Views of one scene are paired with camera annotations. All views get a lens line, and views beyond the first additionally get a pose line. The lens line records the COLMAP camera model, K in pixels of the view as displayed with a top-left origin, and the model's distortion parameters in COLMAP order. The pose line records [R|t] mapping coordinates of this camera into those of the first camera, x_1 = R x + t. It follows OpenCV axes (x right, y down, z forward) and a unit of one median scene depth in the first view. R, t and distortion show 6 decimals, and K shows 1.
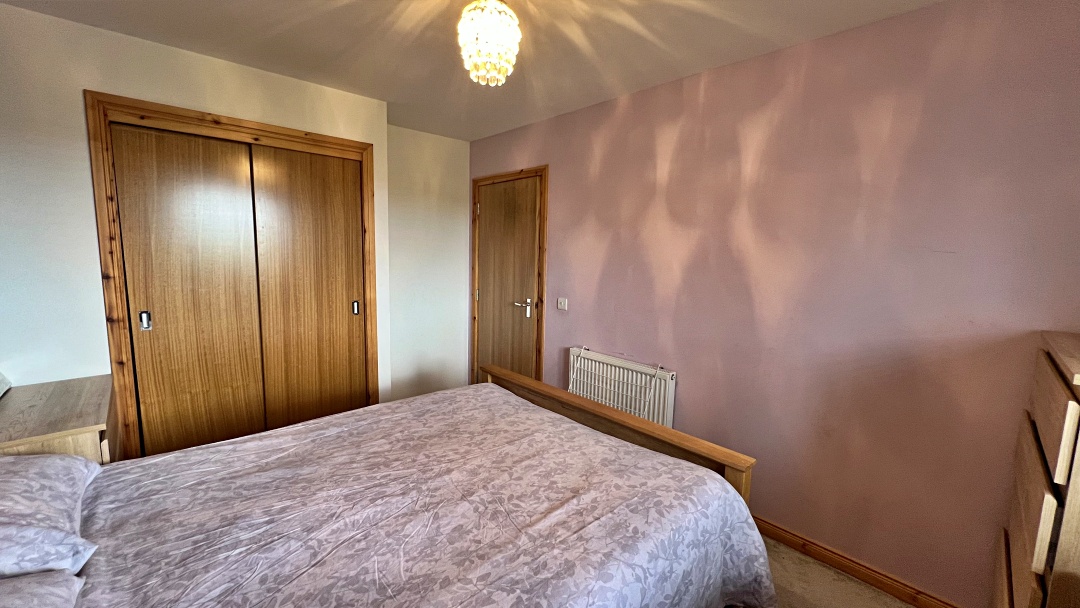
lens RADIAL K [[431.1, 0, 540.0], [0, 431.1, 304.0], [0, 0, 1]] dist [-0.001187, 0.000178]
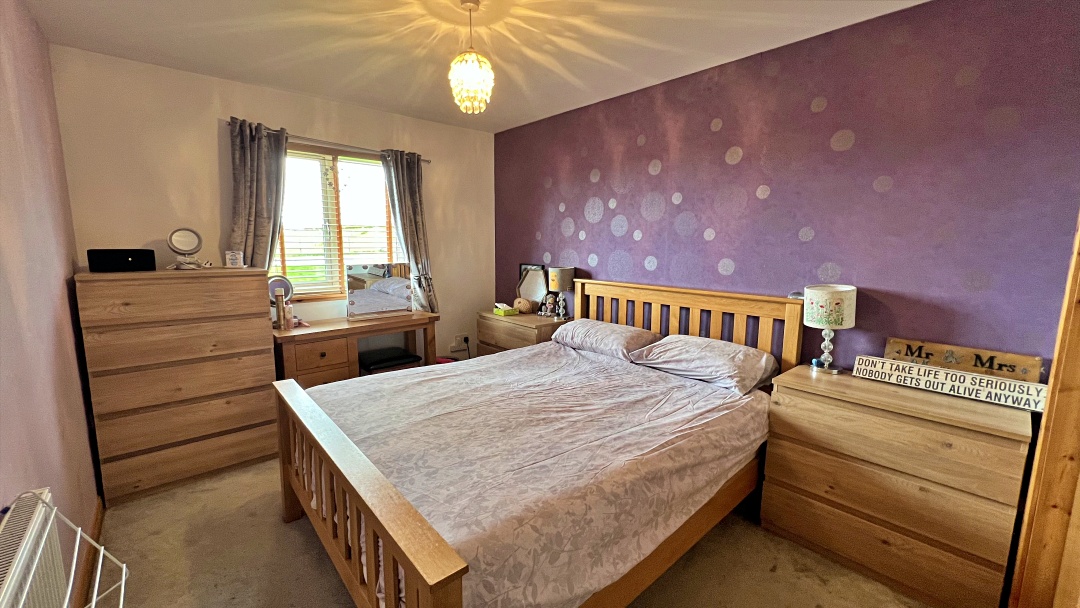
lens RADIAL K [[431.1, 0, 540.0], [0, 431.1, 304.0], [0, 0, 1]] dist [-0.001187, 0.000178]
pose [[-0.999267, -0.035689, 0.013831, -0.283610], [-0.030707, 0.963228, 0.266925, -0.214606], [-0.022849, 0.266305, -0.963618, 1.862166]]
